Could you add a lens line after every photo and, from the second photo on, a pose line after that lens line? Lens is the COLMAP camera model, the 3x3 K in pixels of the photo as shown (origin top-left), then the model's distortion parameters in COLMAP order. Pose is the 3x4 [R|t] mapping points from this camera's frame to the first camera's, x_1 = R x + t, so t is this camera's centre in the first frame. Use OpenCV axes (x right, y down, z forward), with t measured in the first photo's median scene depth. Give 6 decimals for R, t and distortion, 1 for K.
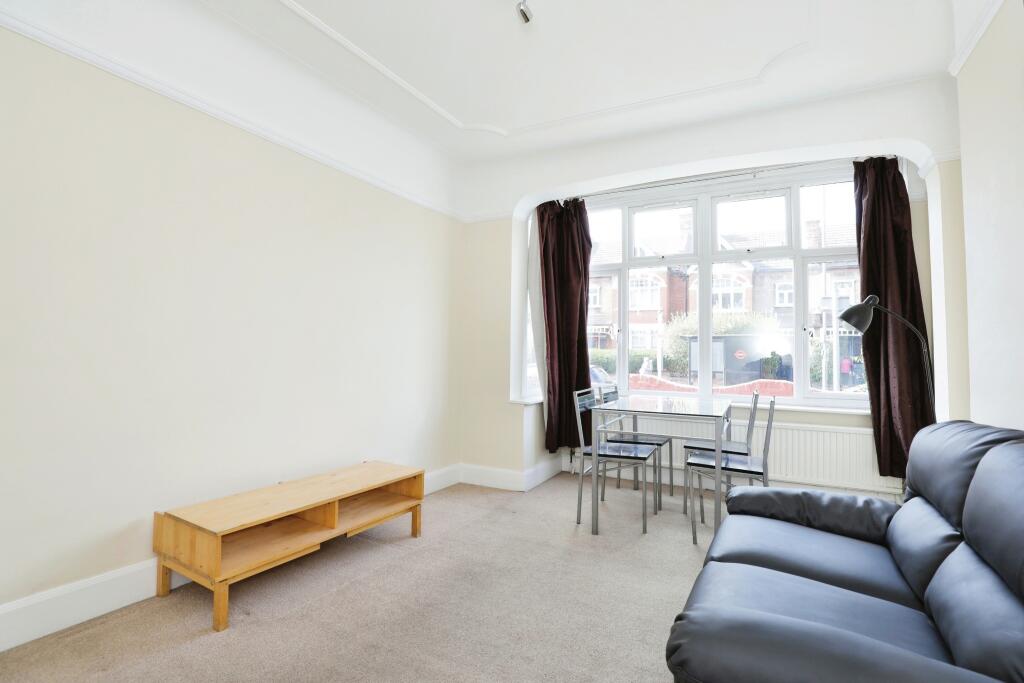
lens RADIAL K [[463.4, 0, 514.4], [0, 463.4, 336.6], [0, 0, 1]] dist [-0.015242, -0.000025]
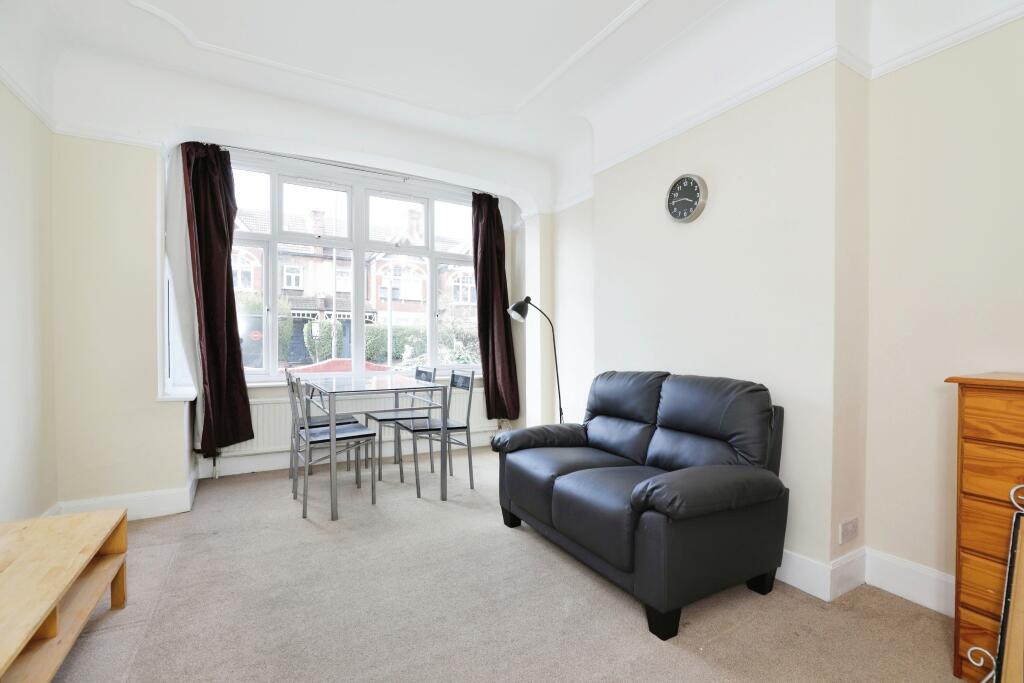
lens RADIAL K [[463.4, 0, 514.5], [0, 463.4, 346.7], [0, 0, 1]] dist [-0.015242, -0.000025]
pose [[0.555895, -0.024104, 0.830903, -0.298646], [-0.028538, 0.998437, 0.048057, 0.001627], [-0.830763, -0.050428, 0.554338, 0.113277]]
